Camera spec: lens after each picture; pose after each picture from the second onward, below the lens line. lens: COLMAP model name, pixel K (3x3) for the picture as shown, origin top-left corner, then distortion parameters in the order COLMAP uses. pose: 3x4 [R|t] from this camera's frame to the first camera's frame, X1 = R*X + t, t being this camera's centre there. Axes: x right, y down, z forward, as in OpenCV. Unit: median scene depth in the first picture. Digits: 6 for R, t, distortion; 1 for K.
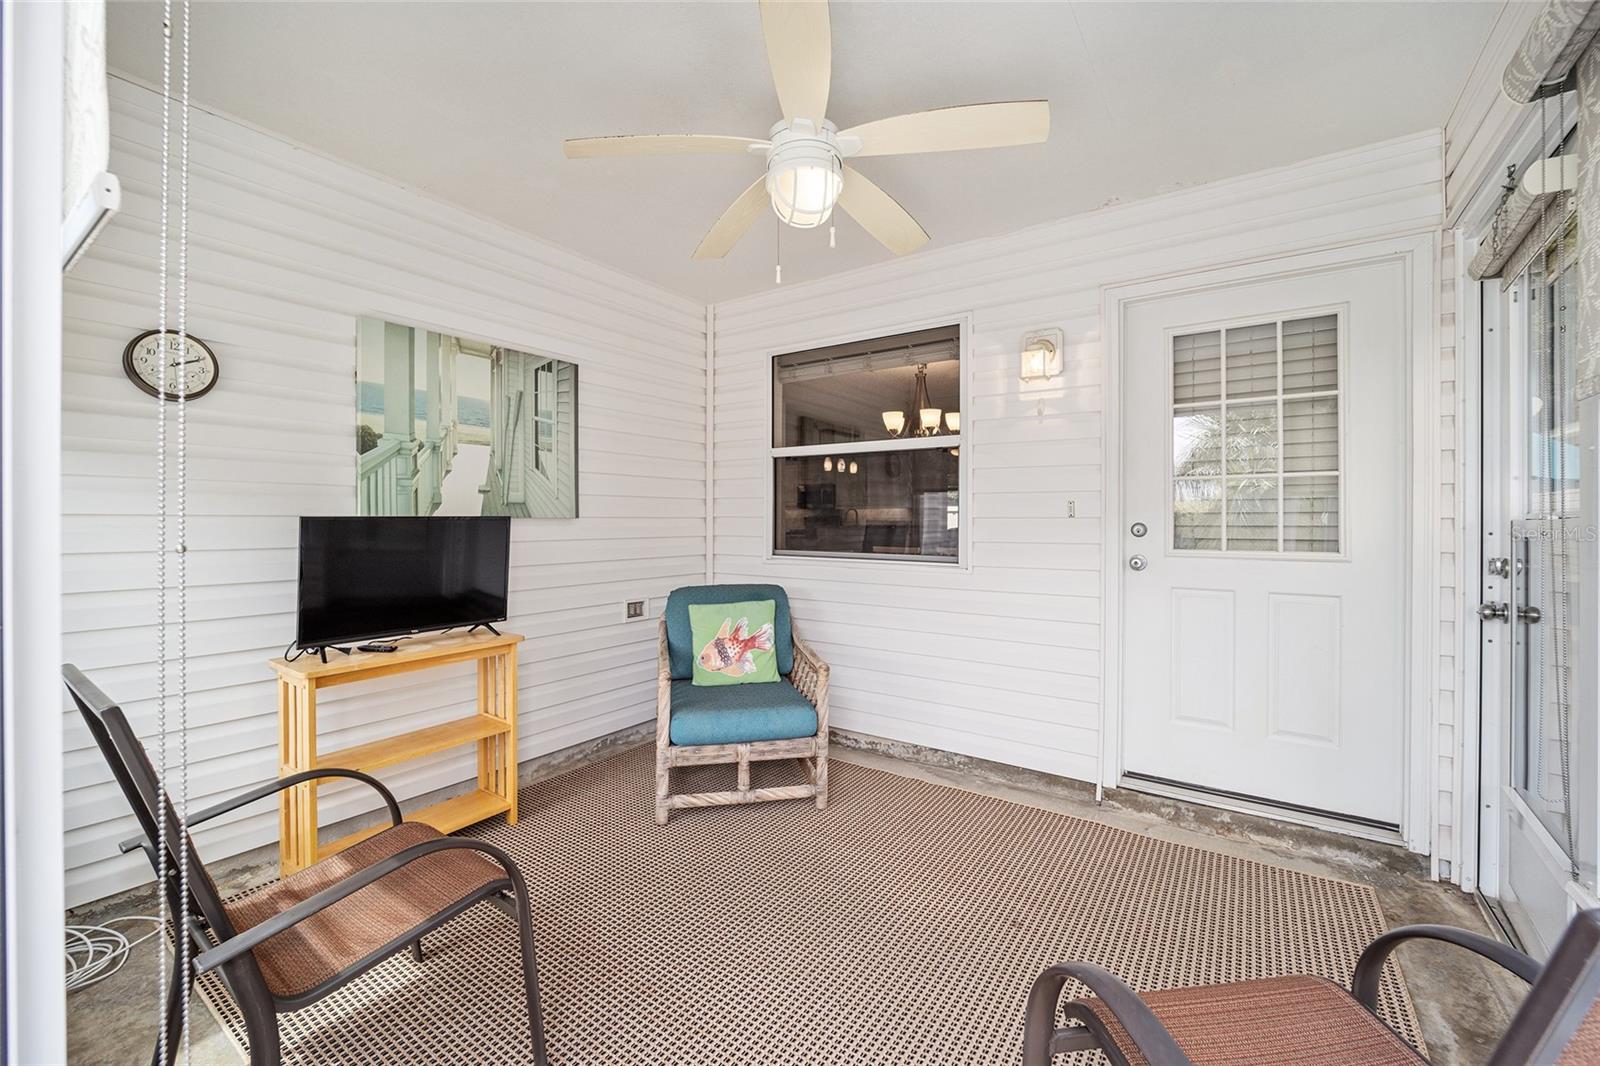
lens RADIAL K [[648.2, 0, 802.8], [0, 648.2, 524.2], [0, 0, 1]] dist [-0.014067, 0.002398]
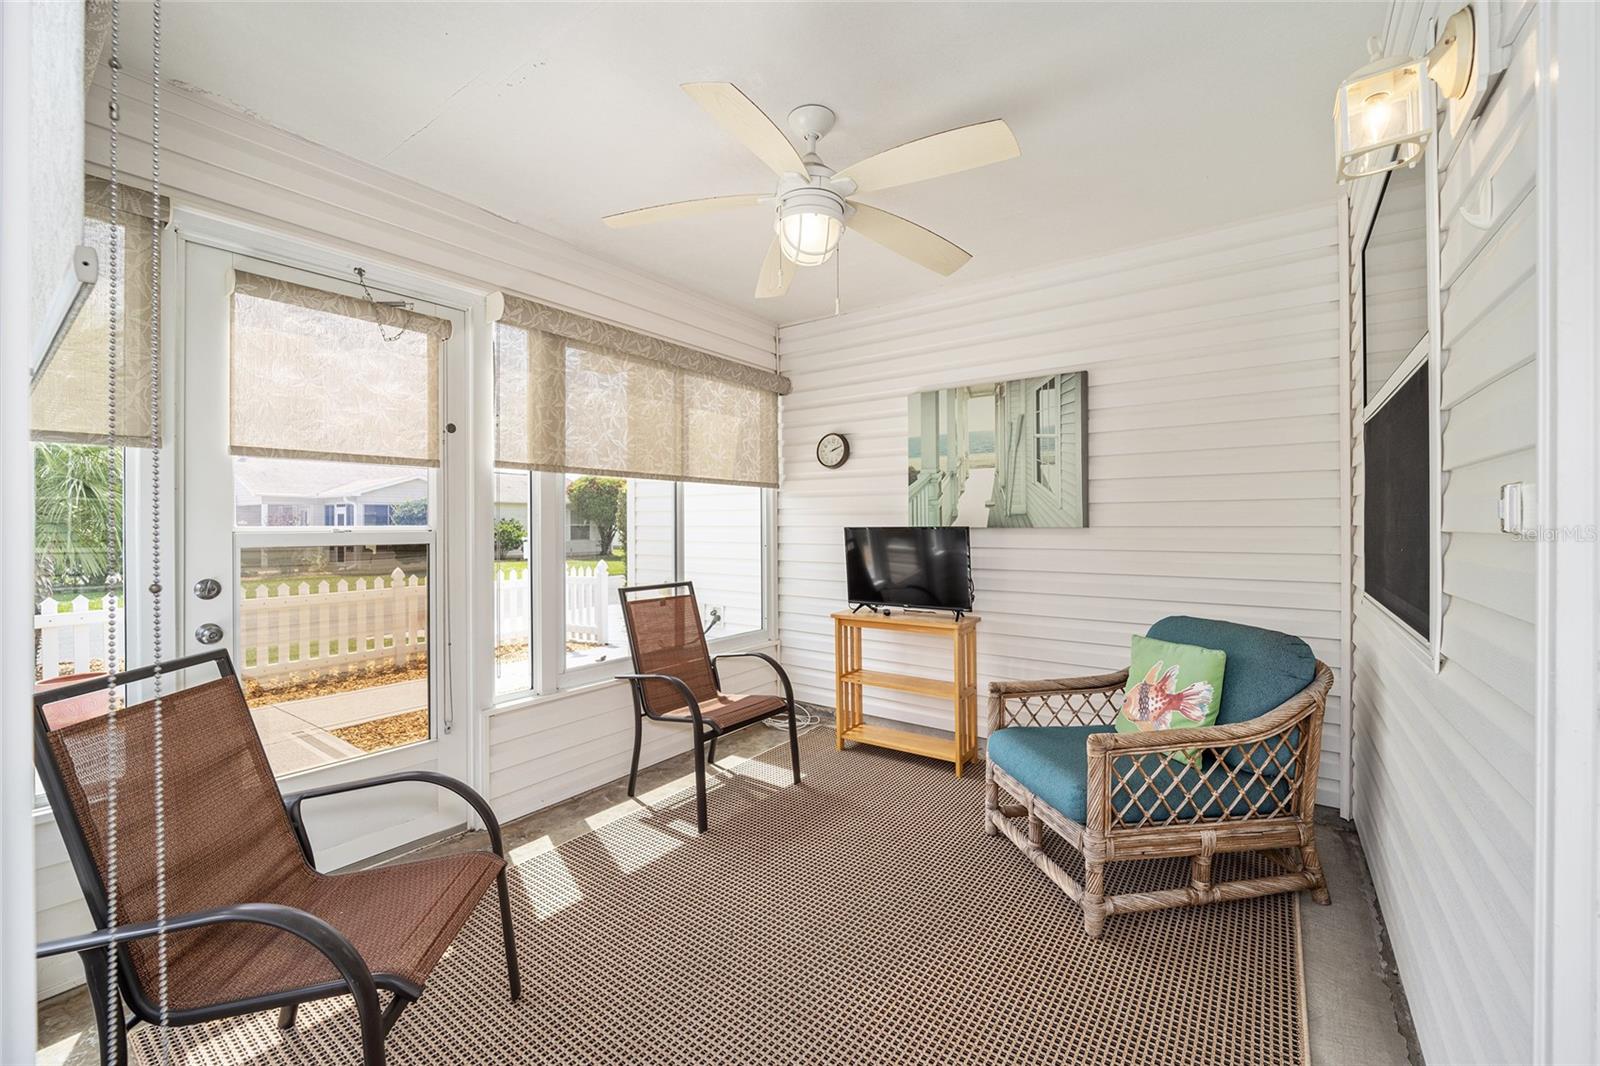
lens RADIAL K [[648.2, 0, 802.4], [0, 648.2, 526.8], [0, 0, 1]] dist [-0.014067, 0.002398]
pose [[-0.022250, 0.001055, -0.999752, 0.740403], [-0.005059, 0.999987, 0.001167, -0.011040], [0.999740, 0.005083, -0.022245, 0.687578]]
